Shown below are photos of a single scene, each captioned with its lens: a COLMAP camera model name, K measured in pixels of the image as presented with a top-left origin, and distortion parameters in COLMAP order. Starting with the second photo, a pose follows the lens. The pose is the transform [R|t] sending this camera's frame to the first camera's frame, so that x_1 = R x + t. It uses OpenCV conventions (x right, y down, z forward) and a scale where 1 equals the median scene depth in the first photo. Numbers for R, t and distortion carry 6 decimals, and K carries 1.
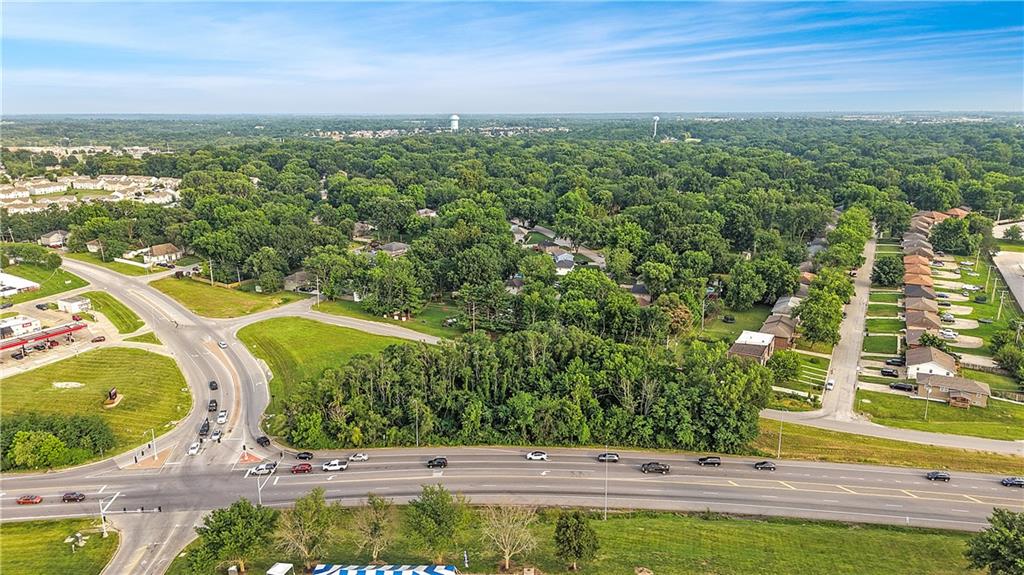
lens RADIAL K [[684.6, 0, 499.6], [0, 684.6, 285.0], [0, 0, 1]] dist [0.067523, -0.080771]
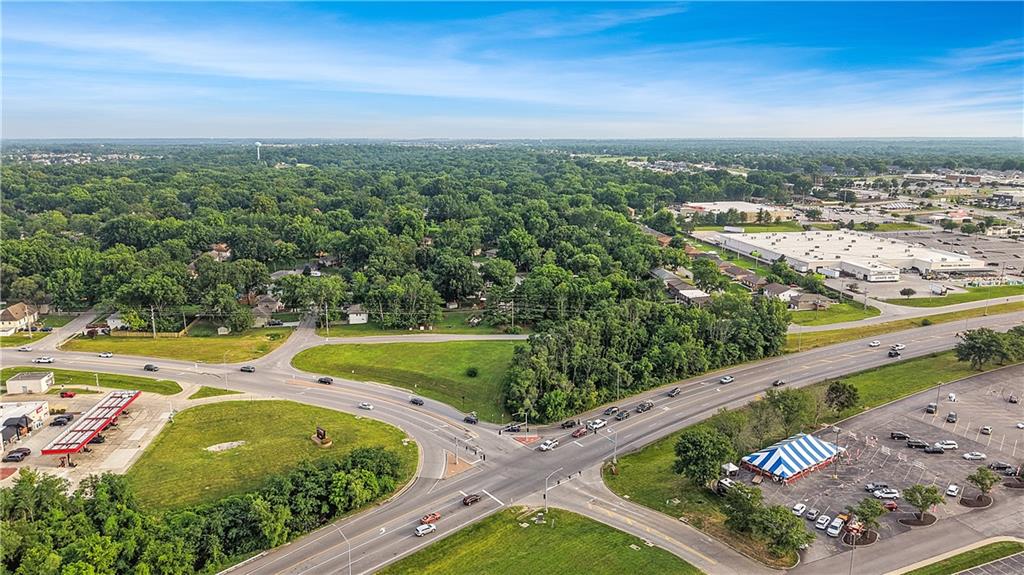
lens RADIAL K [[684.6, 0, 499.6], [0, 684.6, 285.0], [0, 0, 1]] dist [0.067523, -0.080771]
pose [[0.795588, -0.123404, 0.593136, -0.675458], [0.144251, 0.989464, 0.012375, -0.014798], [-0.588414, 0.075715, 0.805007, 0.061513]]
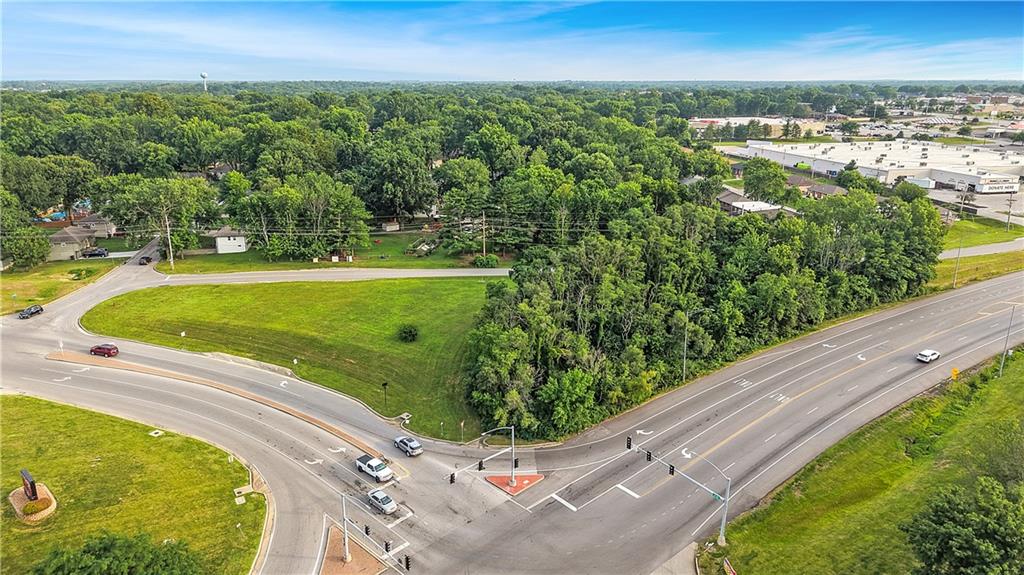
lens RADIAL K [[684.6, 0, 499.6], [0, 684.6, 285.0], [0, 0, 1]] dist [0.067523, -0.080771]
pose [[0.772021, -0.176496, 0.610600, -0.429920], [0.152720, 0.984039, 0.091346, 0.035719], [-0.616976, 0.022729, 0.786654, 0.386990]]
